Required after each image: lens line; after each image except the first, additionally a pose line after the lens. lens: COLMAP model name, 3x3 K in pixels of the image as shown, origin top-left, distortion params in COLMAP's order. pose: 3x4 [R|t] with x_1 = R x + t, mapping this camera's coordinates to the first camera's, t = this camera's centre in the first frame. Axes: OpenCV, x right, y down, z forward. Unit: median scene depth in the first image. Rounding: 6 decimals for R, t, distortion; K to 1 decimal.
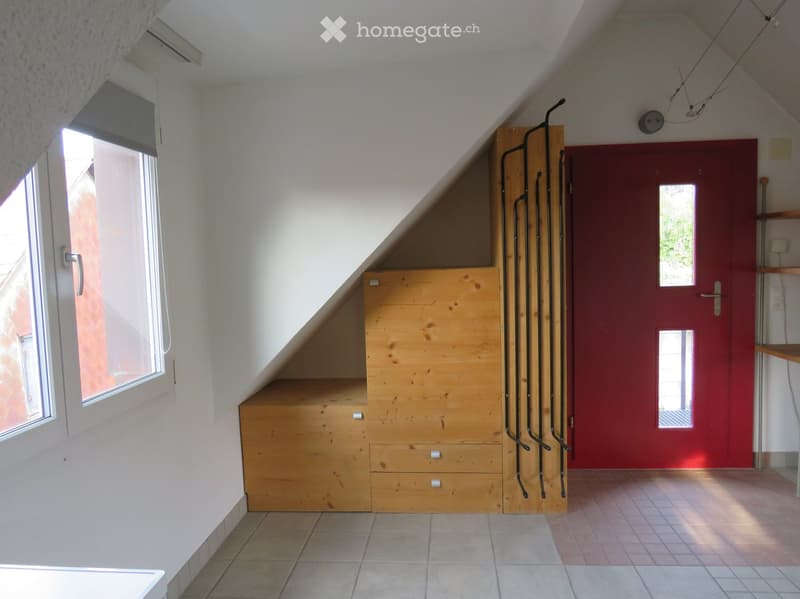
lens RADIAL K [[592.4, 0, 409.9], [0, 592.4, 298.6], [0, 0, 1]] dist [-0.021876, 0.005206]
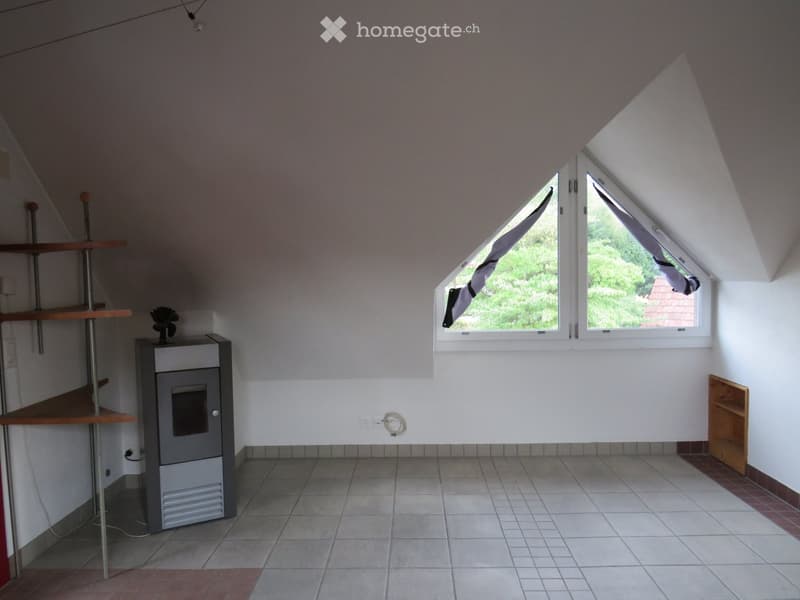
lens RADIAL K [[569.9, 0, 400.0], [0, 569.9, 300.0], [0, 0, 1]] dist [-0.046292, 0.005190]
pose [[-0.048741, -0.025600, 0.998483, -0.159331], [0.098608, 0.994664, 0.030316, -0.046980], [-0.993932, 0.099937, -0.045956, 0.573619]]
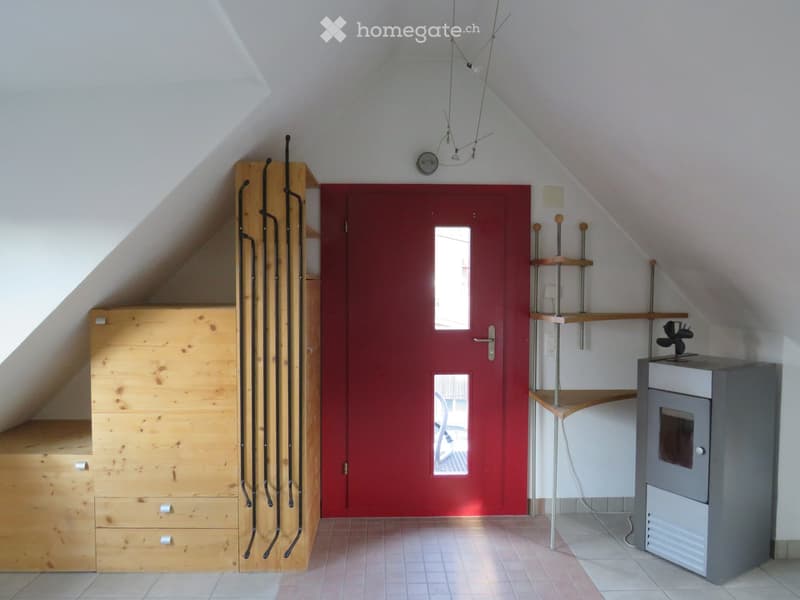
lens RADIAL K [[582.6, 0, 400.0], [0, 582.6, 300.0], [0, 0, 1]] dist [-0.024493, 0.004789]
pose [[0.993422, 0.027367, 0.111195, 0.289469], [-0.022857, 0.998872, -0.041630, -0.031577], [-0.112209, 0.038815, 0.992926, 0.048116]]
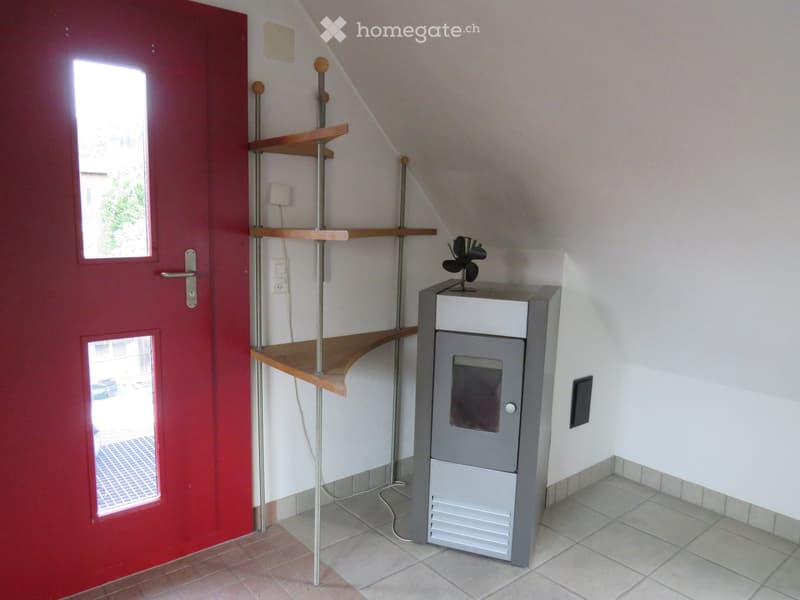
lens RADIAL K [[582.6, 0, 400.0], [0, 582.6, 300.0], [0, 0, 1]] dist [-0.024493, 0.004789]
pose [[0.714857, -0.055294, 0.697082, 0.298013], [0.006994, 0.997384, 0.071941, -0.021586], [-0.699236, -0.046552, 0.713373, 0.492214]]
